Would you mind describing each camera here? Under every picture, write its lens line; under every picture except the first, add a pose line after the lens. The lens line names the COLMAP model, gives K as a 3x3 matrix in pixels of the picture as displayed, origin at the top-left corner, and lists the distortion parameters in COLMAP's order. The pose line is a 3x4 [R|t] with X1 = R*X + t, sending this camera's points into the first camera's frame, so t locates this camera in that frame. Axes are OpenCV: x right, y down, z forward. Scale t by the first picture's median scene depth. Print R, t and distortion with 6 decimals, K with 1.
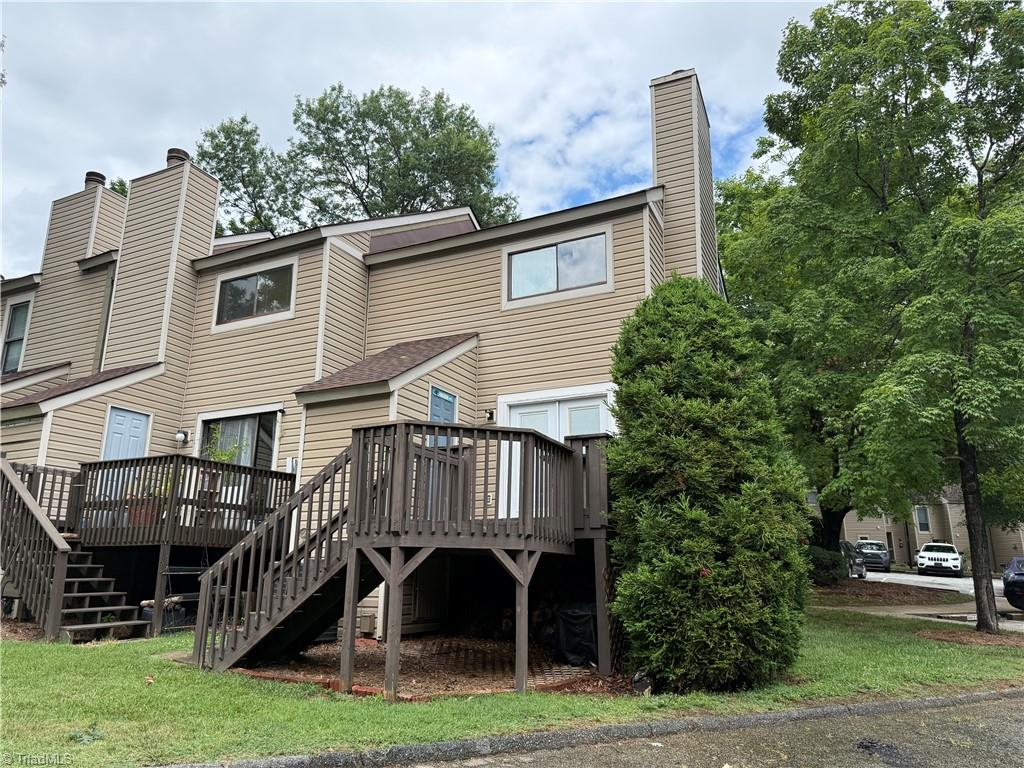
lens RADIAL K [[724.5, 0, 512.6], [0, 724.5, 386.3], [0, 0, 1]] dist [0.011746, -0.001994]
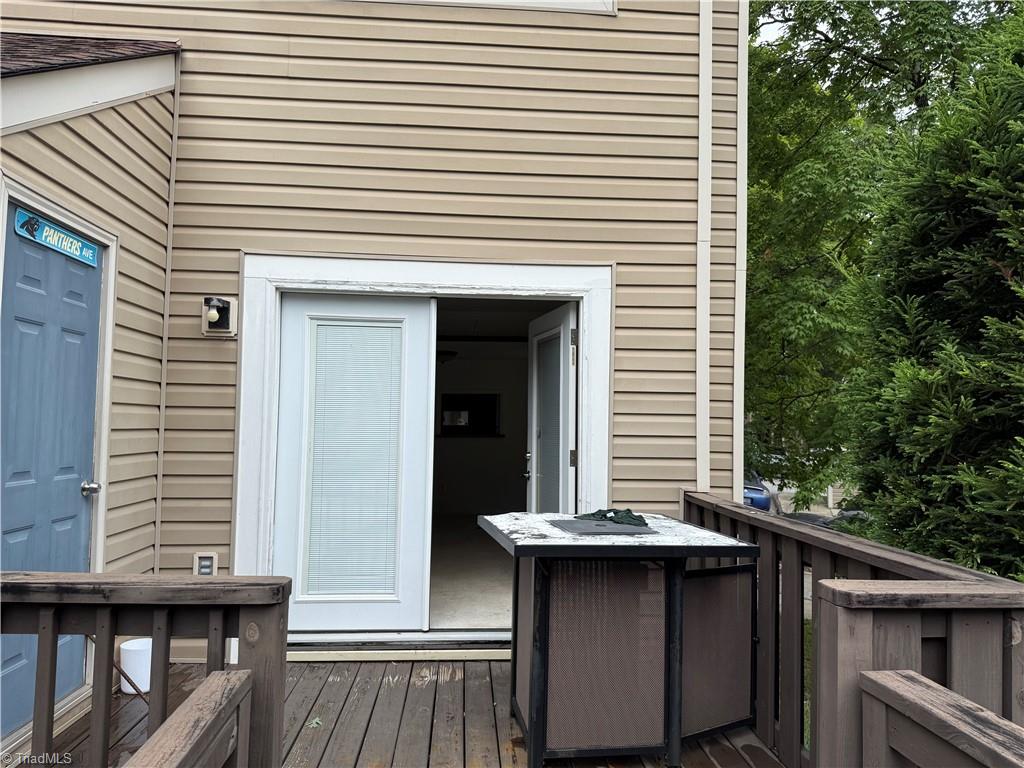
lens RADIAL K [[724.5, 0, 515.6], [0, 724.5, 384.0], [0, 0, 1]] dist [0.011746, -0.001994]
pose [[0.861369, 0.036732, 0.506650, -0.080055], [-0.142963, 0.974598, 0.172398, -0.005183], [-0.487447, -0.220931, 0.844740, 0.647129]]
